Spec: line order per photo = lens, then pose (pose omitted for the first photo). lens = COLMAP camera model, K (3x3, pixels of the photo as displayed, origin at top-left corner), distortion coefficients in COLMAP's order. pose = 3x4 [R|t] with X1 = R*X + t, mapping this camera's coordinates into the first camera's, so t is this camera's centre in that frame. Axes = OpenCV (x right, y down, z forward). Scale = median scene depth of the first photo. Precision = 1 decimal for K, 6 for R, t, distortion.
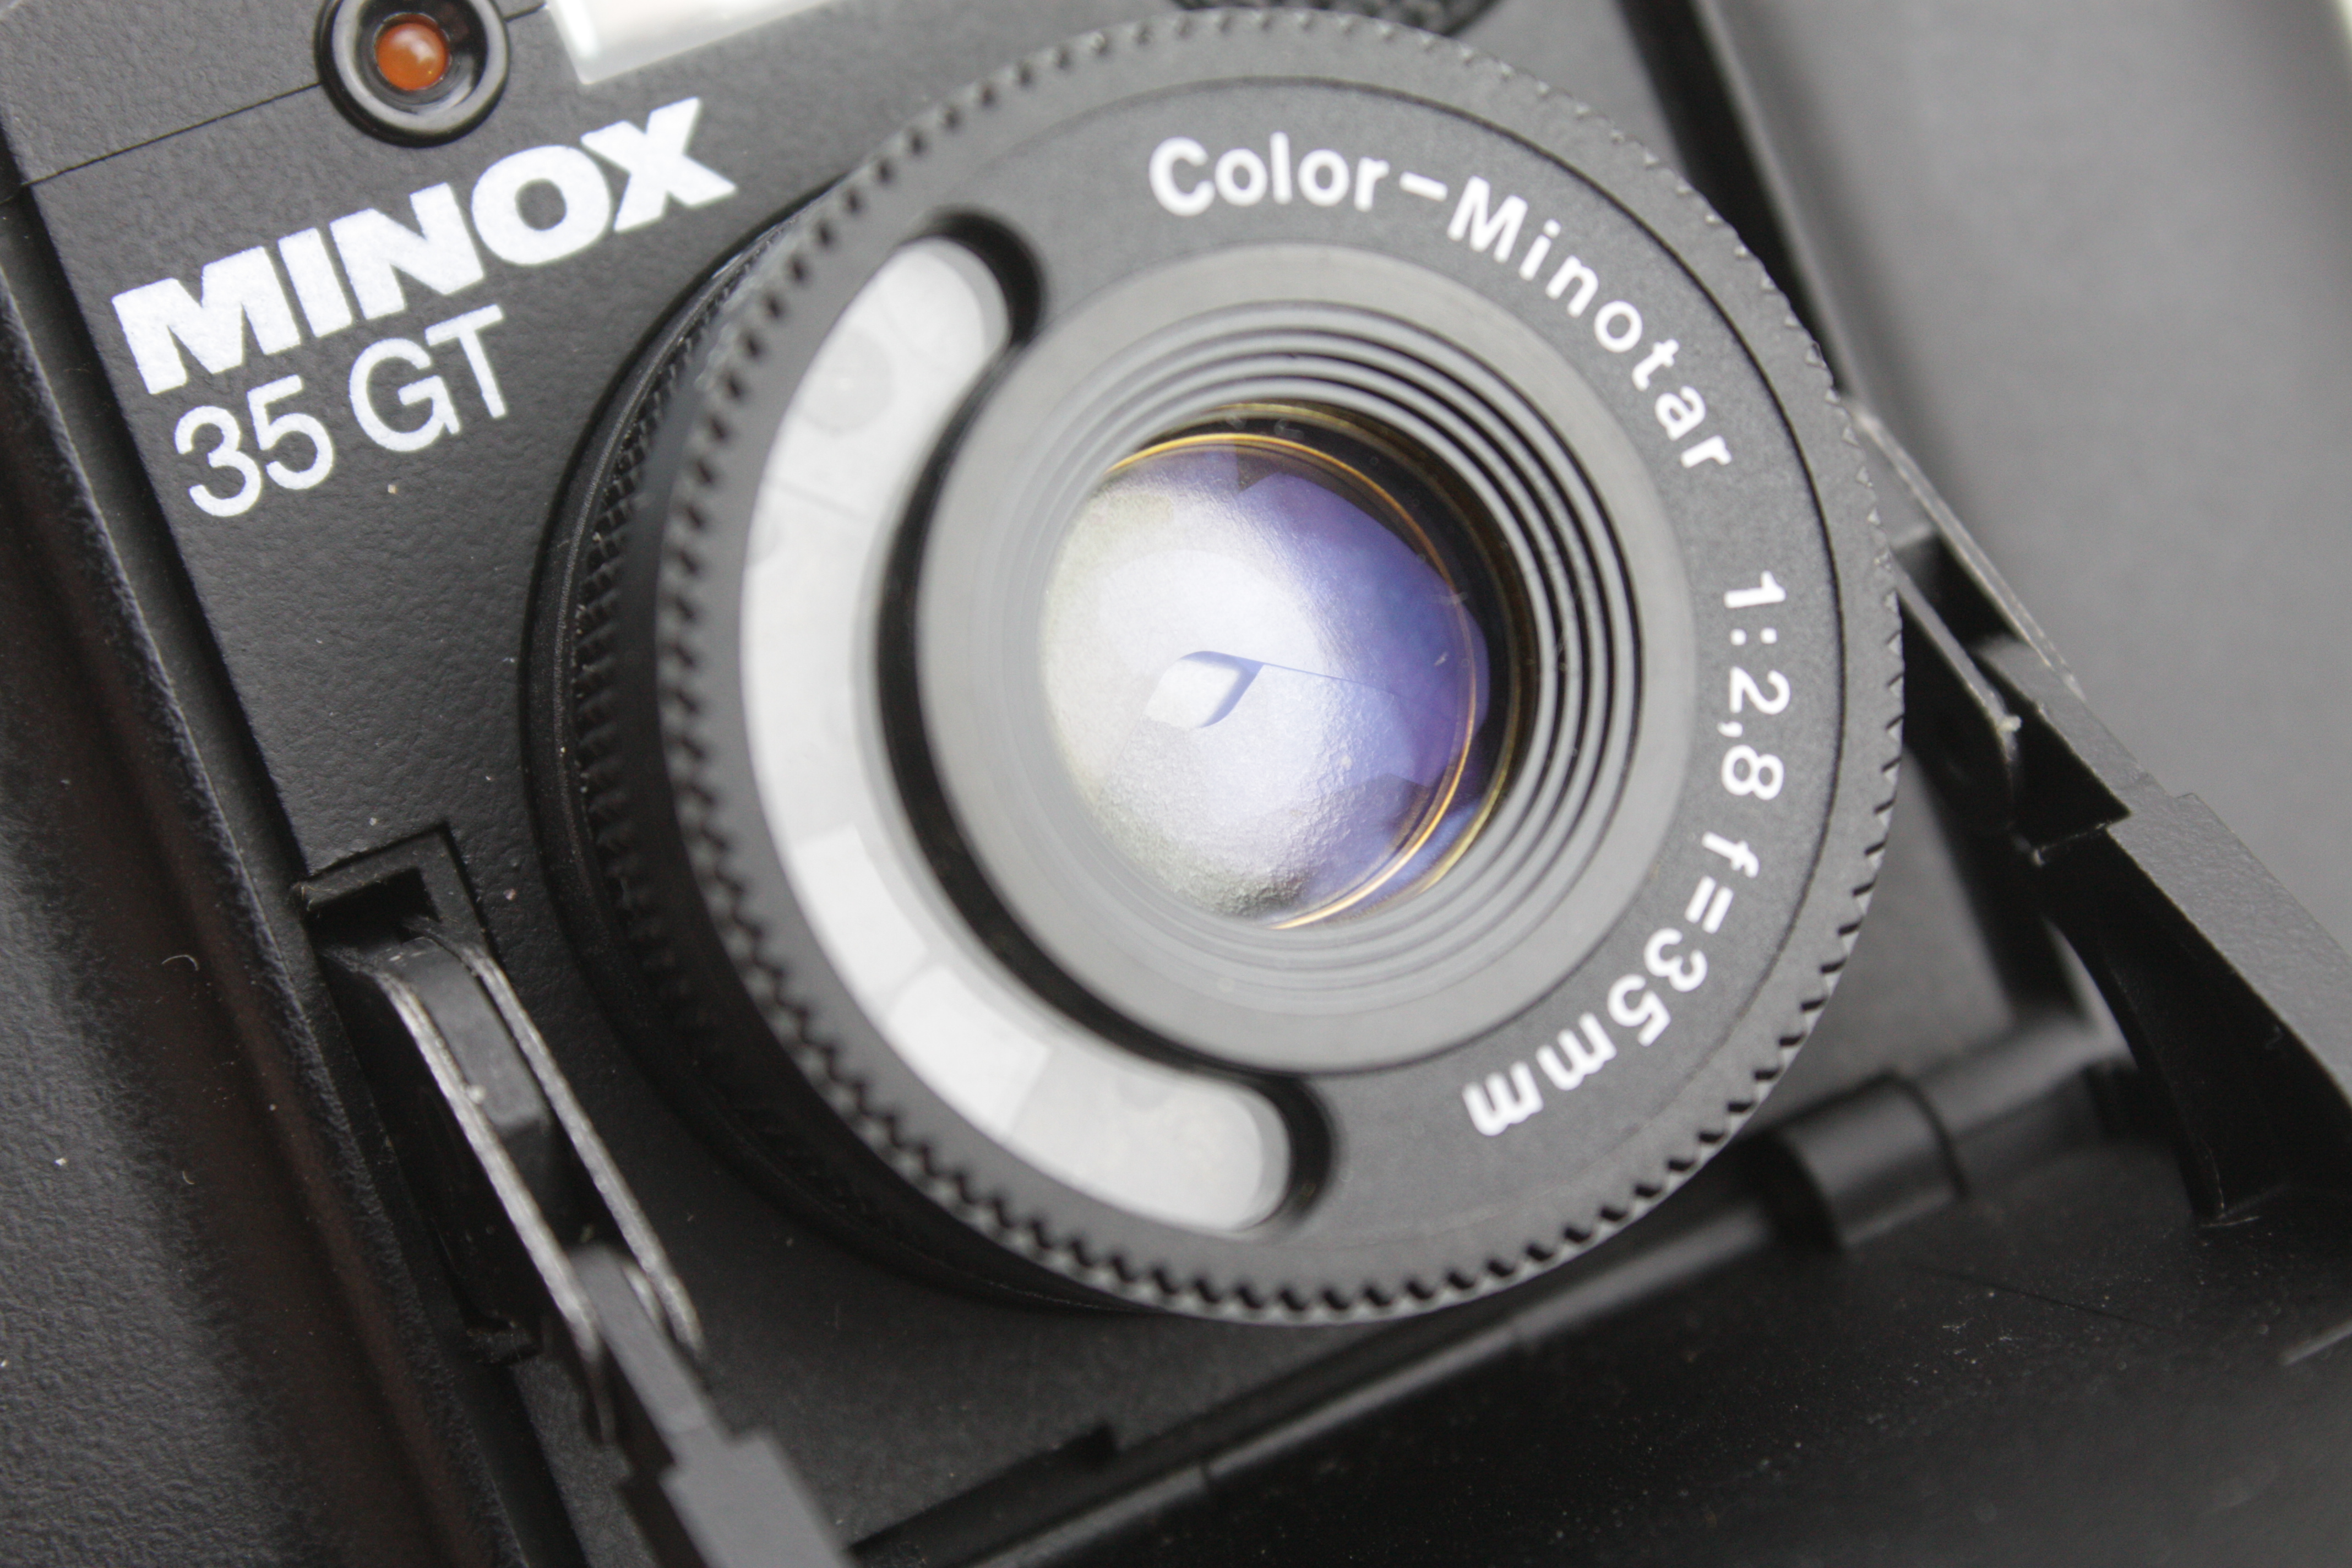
lens RADIAL K [[5010.1, 0, 1176.0], [0, 5010.1, 784.0], [0, 0, 1]] dist [-0.017940, -0.055249]
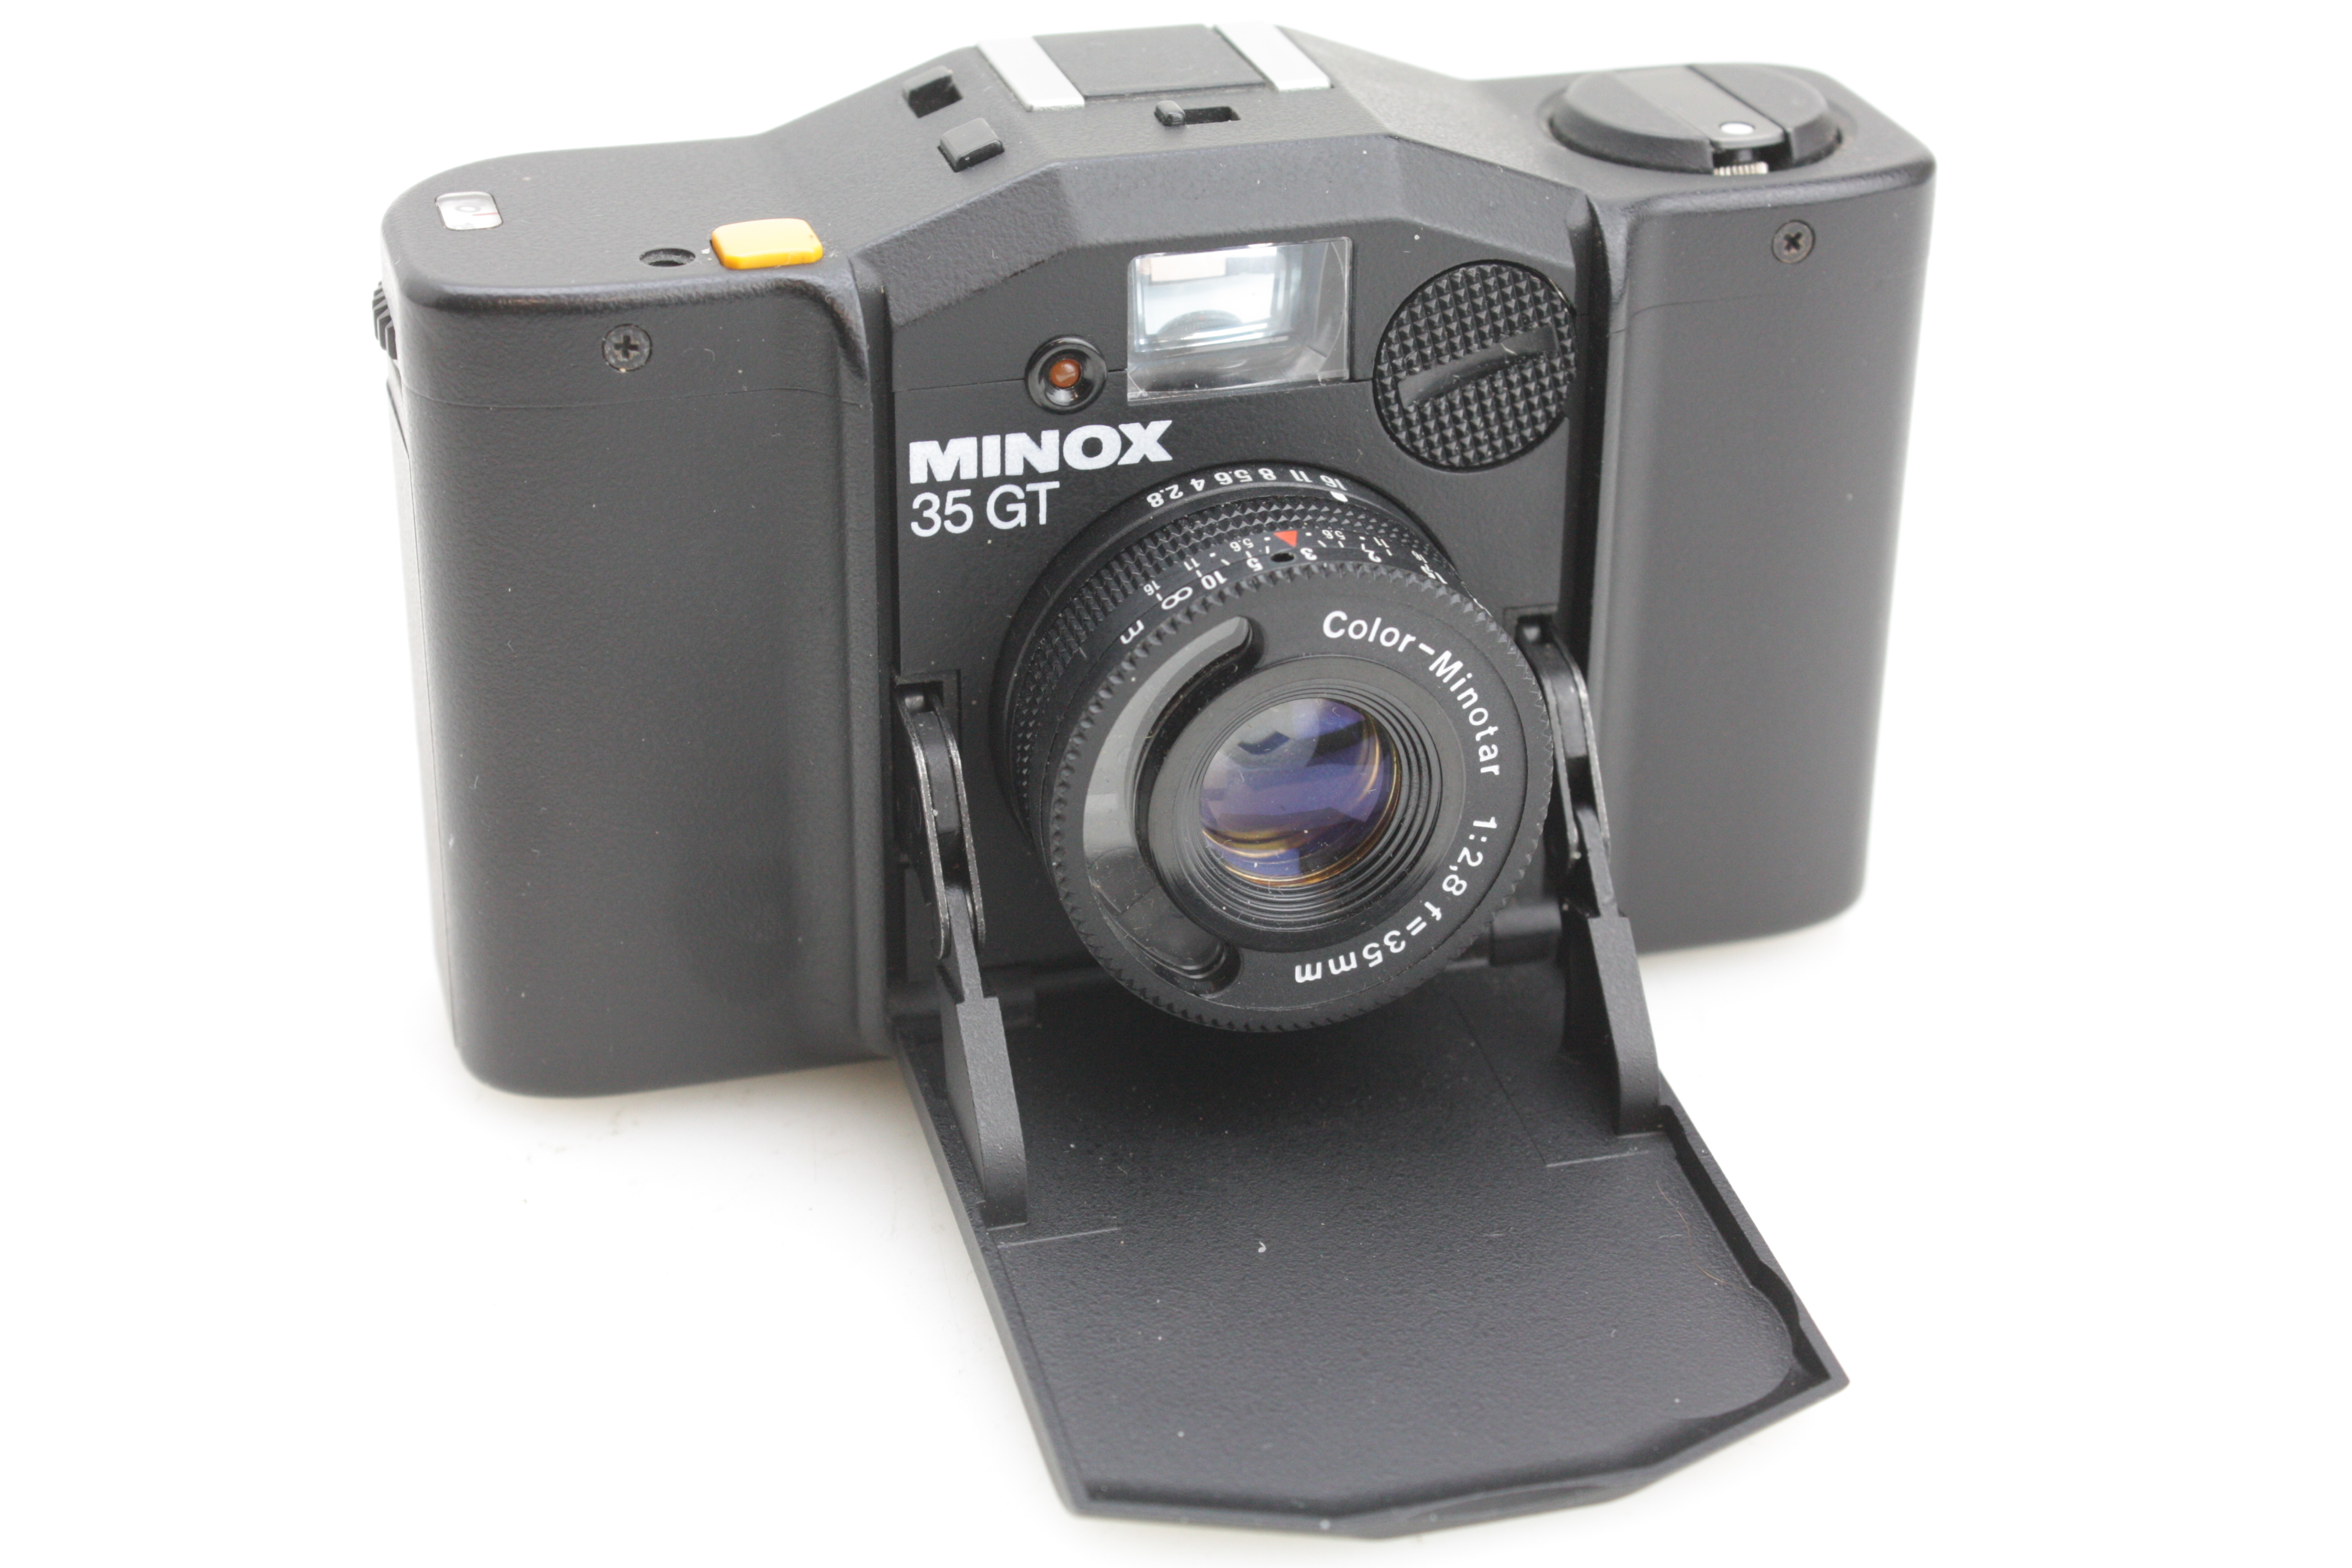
lens RADIAL K [[4303.6, 0, 1176.0], [0, 4303.6, 784.0], [0, 0, 1]] dist [-0.031387, -0.148377]
pose [[0.922823, 0.369872, 0.107671, -0.255017], [-0.379917, 0.827599, 0.413209, -0.851155], [0.063726, -0.422225, 0.904248, -0.901588]]
